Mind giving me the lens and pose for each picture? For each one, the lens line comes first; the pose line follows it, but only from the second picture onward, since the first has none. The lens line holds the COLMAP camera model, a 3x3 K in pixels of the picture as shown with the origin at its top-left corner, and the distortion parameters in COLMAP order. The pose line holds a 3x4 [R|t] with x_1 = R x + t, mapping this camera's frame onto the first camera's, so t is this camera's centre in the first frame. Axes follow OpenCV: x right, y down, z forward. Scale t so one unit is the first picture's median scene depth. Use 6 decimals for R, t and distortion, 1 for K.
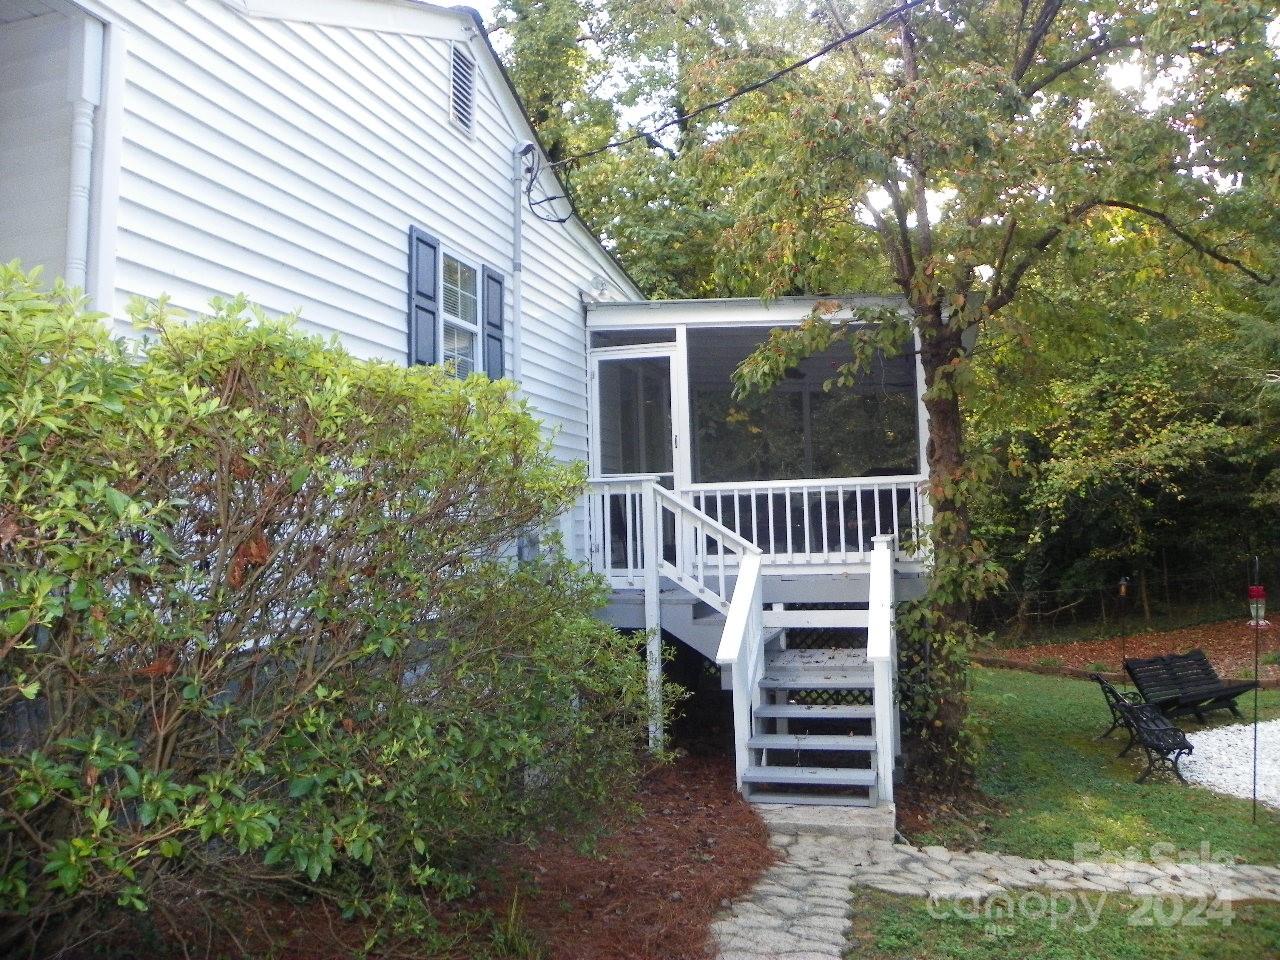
lens RADIAL K [[990.8, 0, 642.4], [0, 990.8, 437.4], [0, 0, 1]] dist [-0.155071, 0.101508]
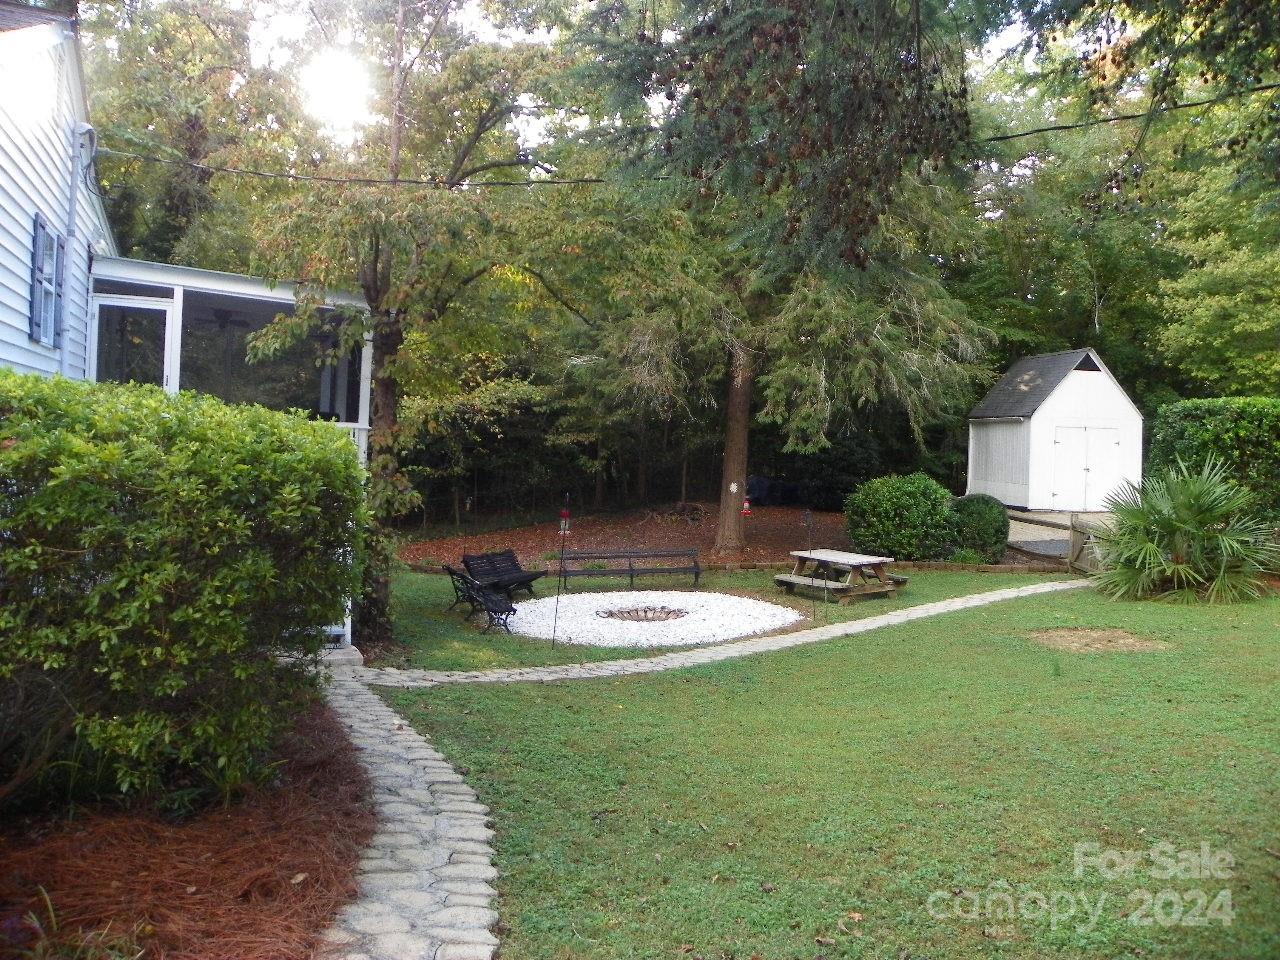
lens RADIAL K [[990.8, 0, 642.4], [0, 990.8, 437.4], [0, 0, 1]] dist [-0.155071, 0.101508]
pose [[0.766932, 0.053940, 0.639457, -0.264171], [-0.118028, 0.991319, 0.057935, -0.062682], [-0.630781, -0.119906, 0.766641, -0.292949]]
